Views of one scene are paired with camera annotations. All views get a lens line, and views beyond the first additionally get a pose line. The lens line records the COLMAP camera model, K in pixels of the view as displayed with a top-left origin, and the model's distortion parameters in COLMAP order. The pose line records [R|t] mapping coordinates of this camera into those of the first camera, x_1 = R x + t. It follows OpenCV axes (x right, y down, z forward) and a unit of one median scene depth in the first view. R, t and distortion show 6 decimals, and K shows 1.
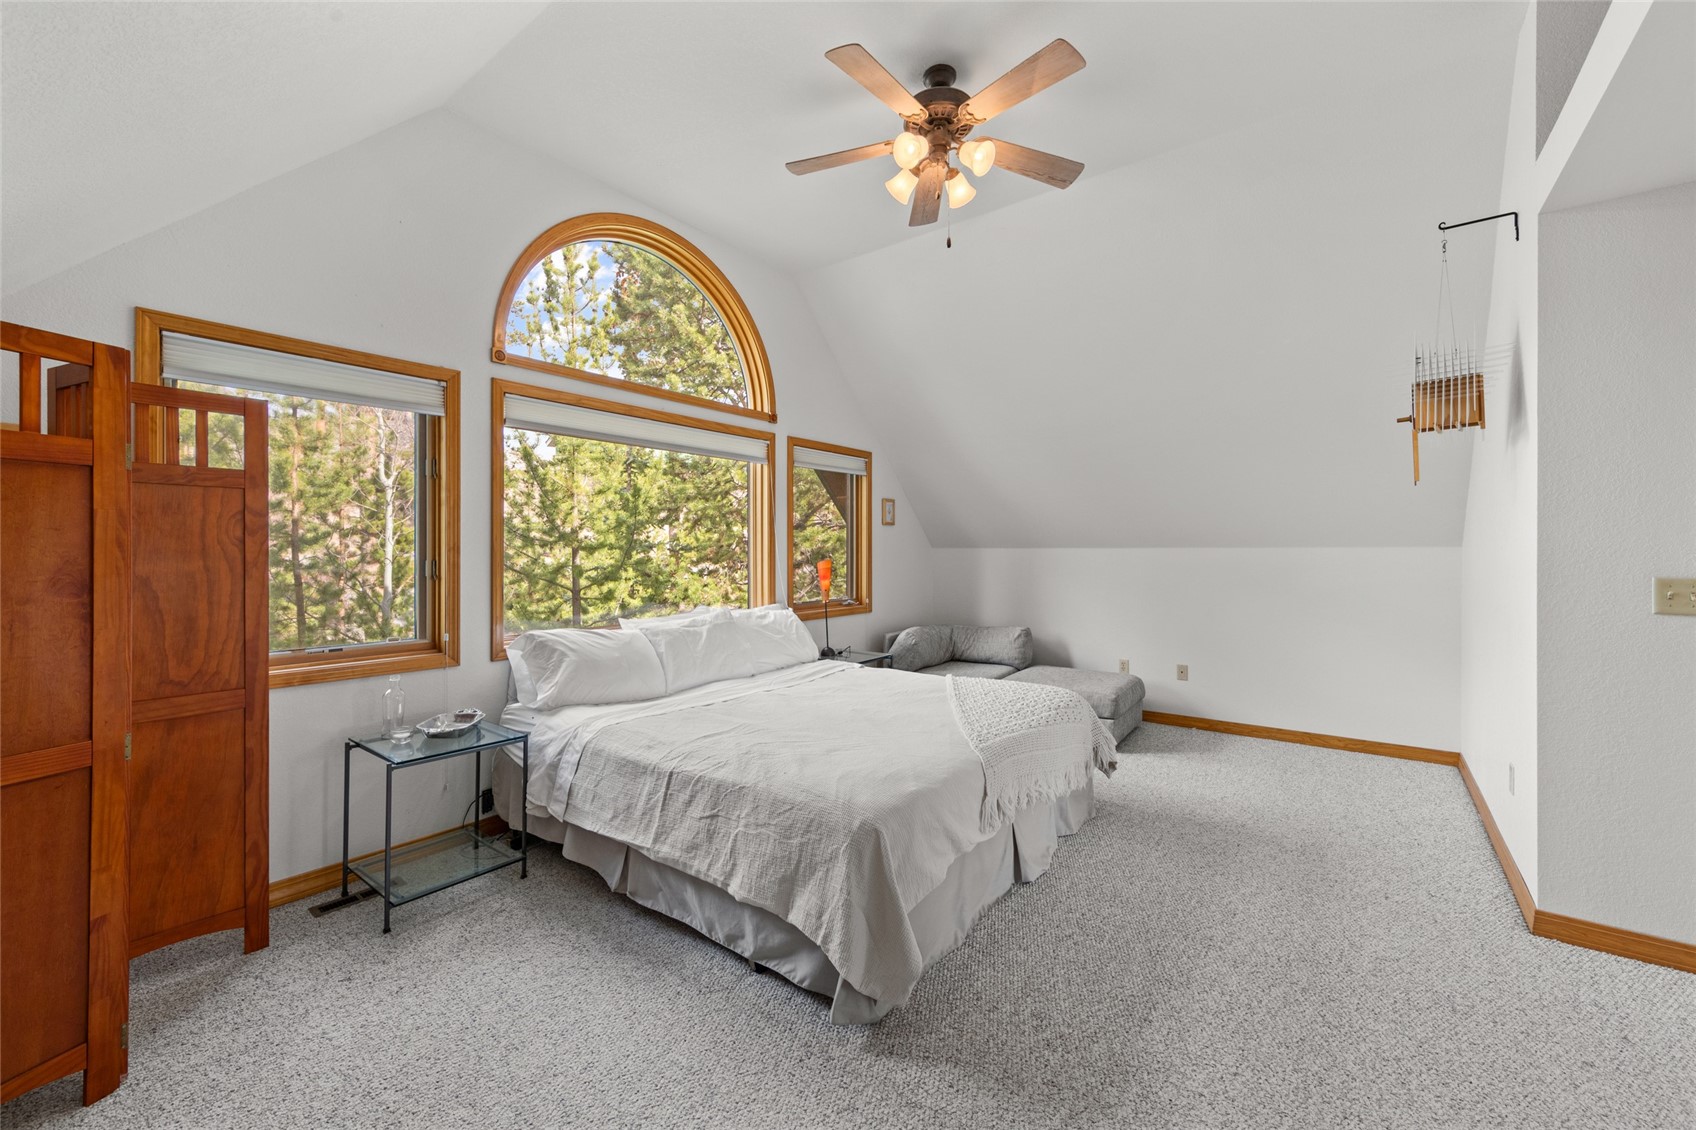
lens RADIAL K [[670.4, 0, 852.0], [0, 670.4, 550.0], [0, 0, 1]] dist [-0.000615, -0.000155]
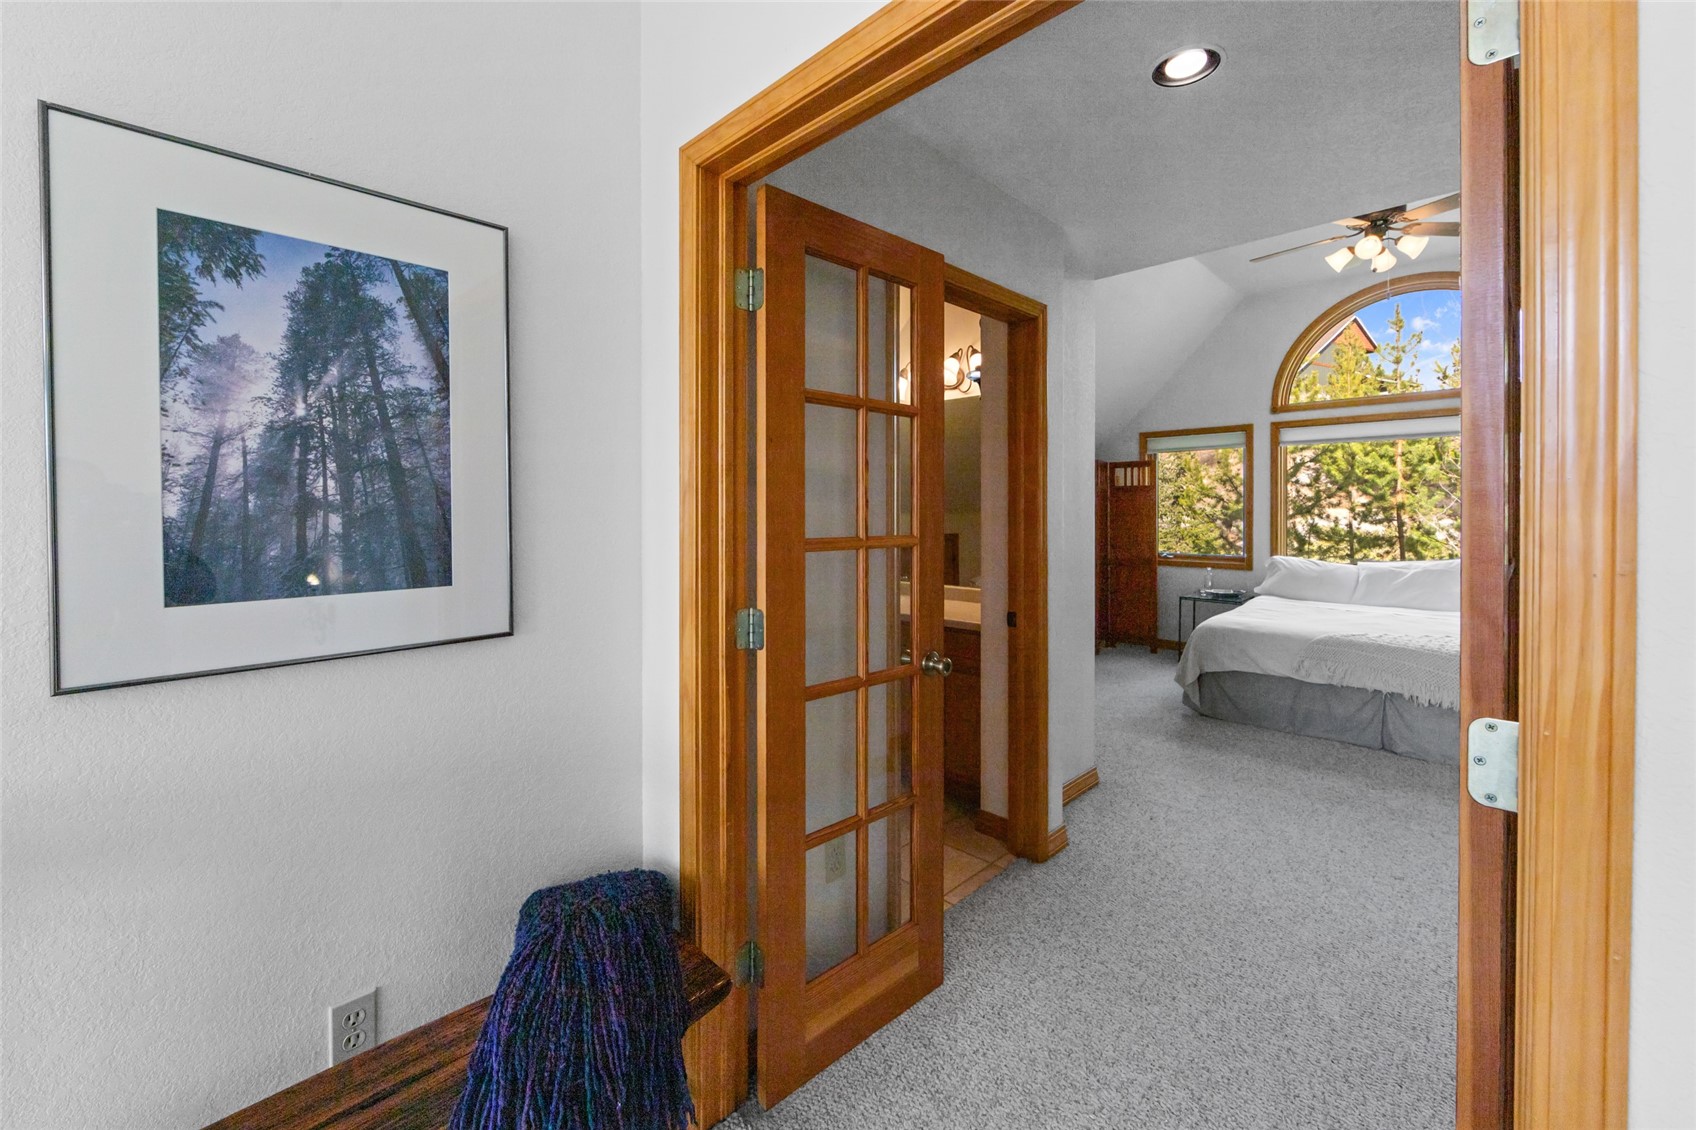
lens RADIAL K [[692.6, 0, 849.6], [0, 692.6, 517.1], [0, 0, 1]] dist [-0.000385, -0.000047]
pose [[-0.117142, 0.005460, -0.993100, 1.611185], [-0.002022, 0.999982, 0.005736, 0.002827], [0.993113, 0.002680, -0.117129, 0.044562]]
